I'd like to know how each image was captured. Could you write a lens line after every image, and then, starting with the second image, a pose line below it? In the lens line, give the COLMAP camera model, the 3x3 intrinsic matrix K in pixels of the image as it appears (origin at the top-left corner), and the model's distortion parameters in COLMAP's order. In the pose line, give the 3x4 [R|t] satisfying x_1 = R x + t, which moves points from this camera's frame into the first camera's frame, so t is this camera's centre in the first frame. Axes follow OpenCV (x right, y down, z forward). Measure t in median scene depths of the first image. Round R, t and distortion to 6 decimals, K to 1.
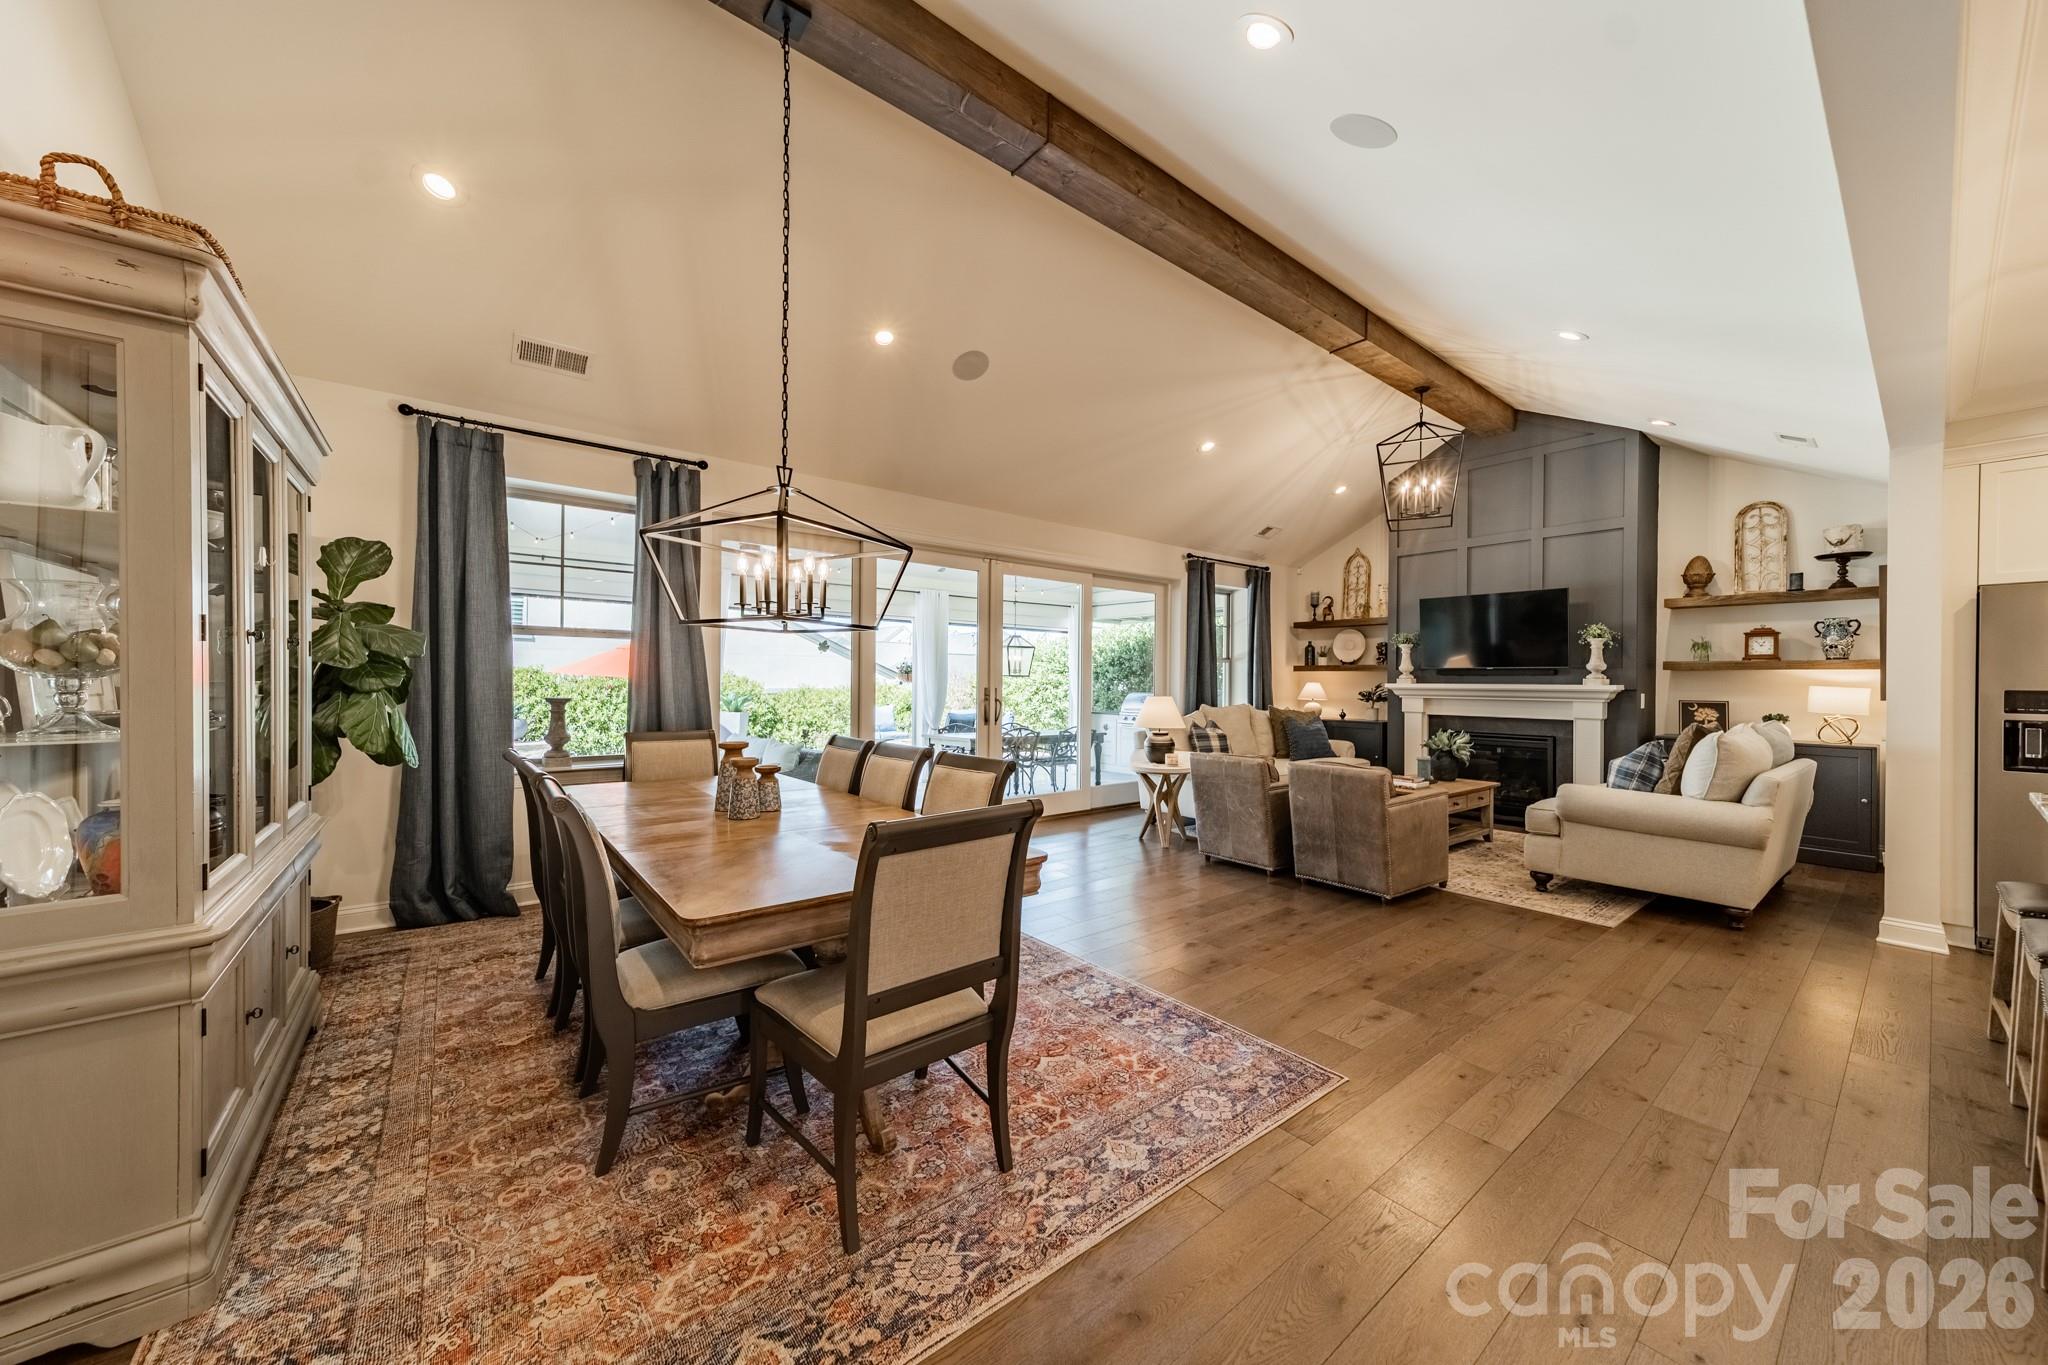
lens RADIAL K [[721.7, 0, 1029.2], [0, 721.7, 682.1], [0, 0, 1]] dist [0.008198, -0.000236]
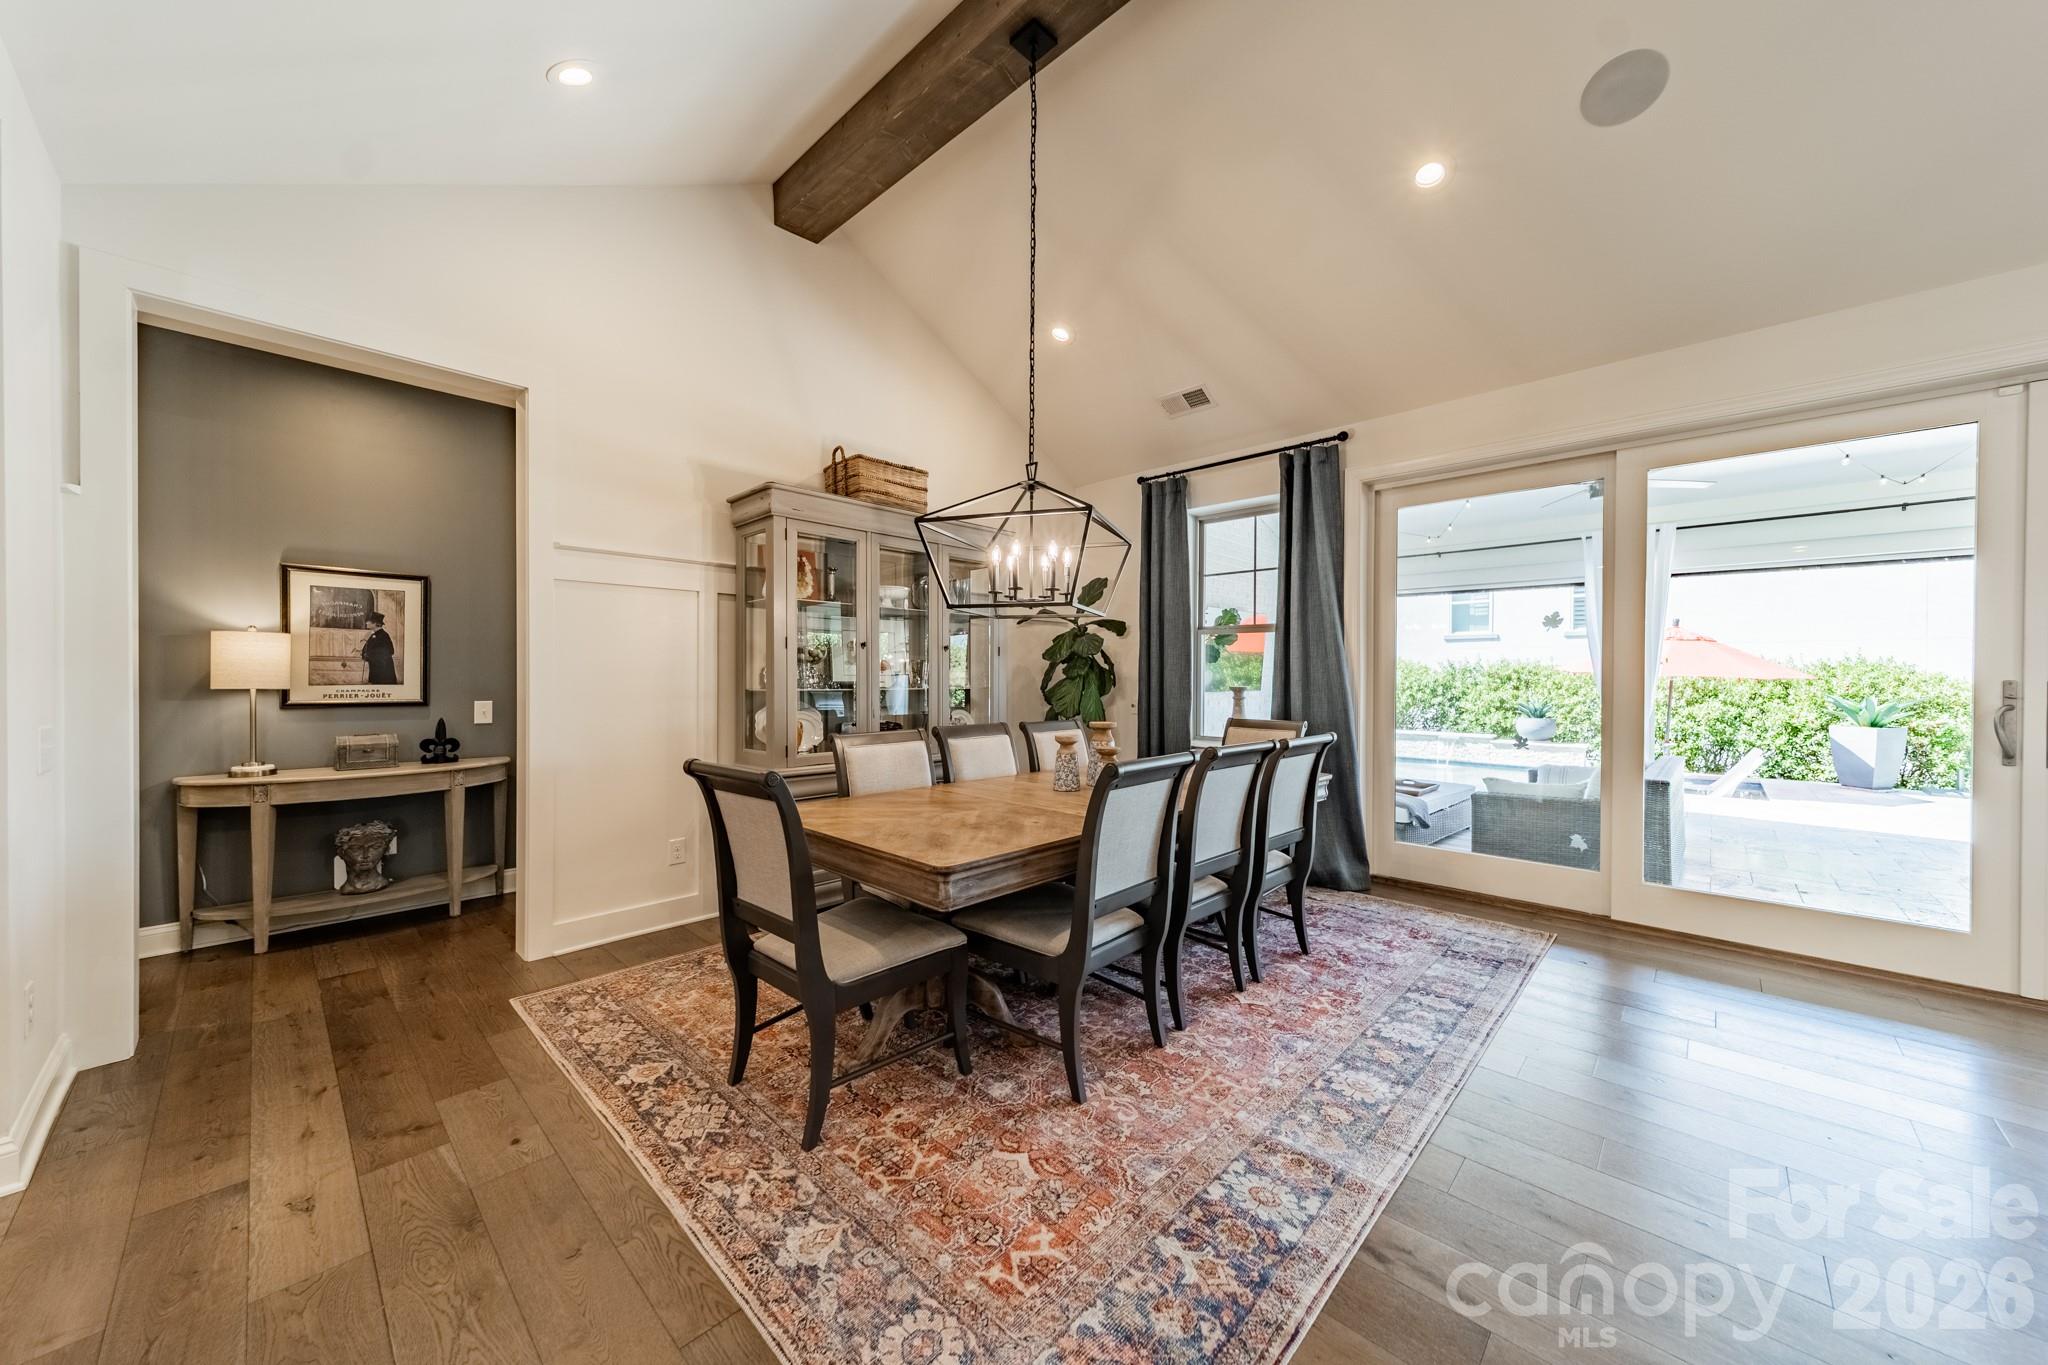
lens RADIAL K [[720.1, 0, 1028.1], [0, 720.1, 683.9], [0, 0, 1]] dist [0.009534, 0.000128]
pose [[0.137337, 0.000290, -0.990524, 0.419658], [-0.003344, 0.999994, -0.000171, 0.017489], [0.990519, 0.003336, 0.137337, 0.495521]]
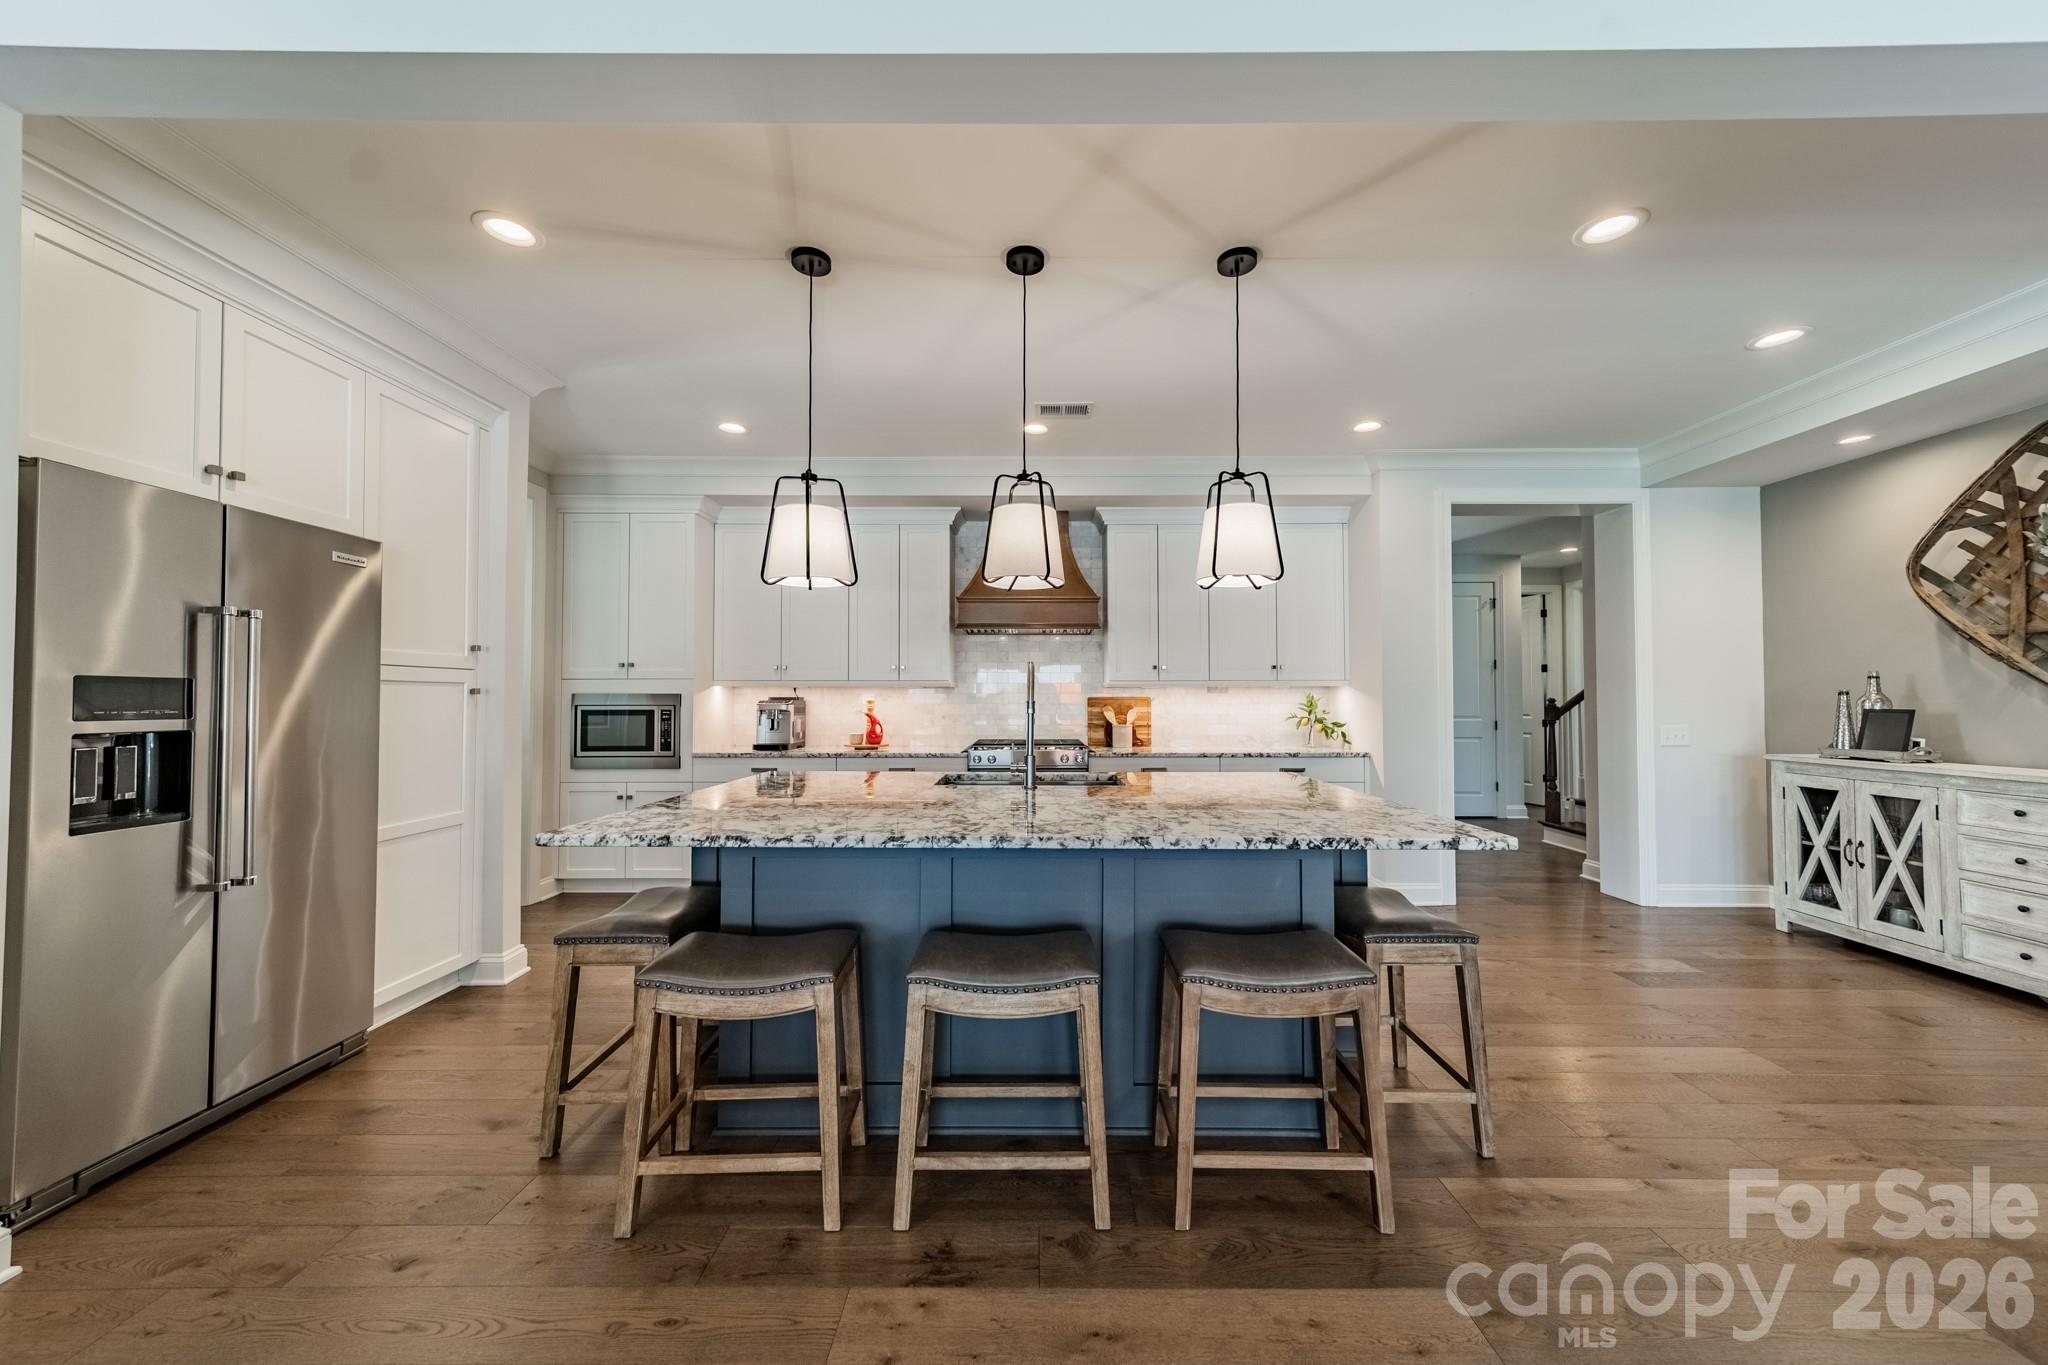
lens RADIAL K [[720.1, 0, 1028.1], [0, 720.1, 683.9], [0, 0, 1]] dist [0.009534, 0.000128]
pose [[-0.778812, 0.004548, 0.627241, 0.404611], [-0.004679, 0.999904, -0.013061, 0.016535], [-0.627240, -0.013107, -0.778716, 0.779026]]
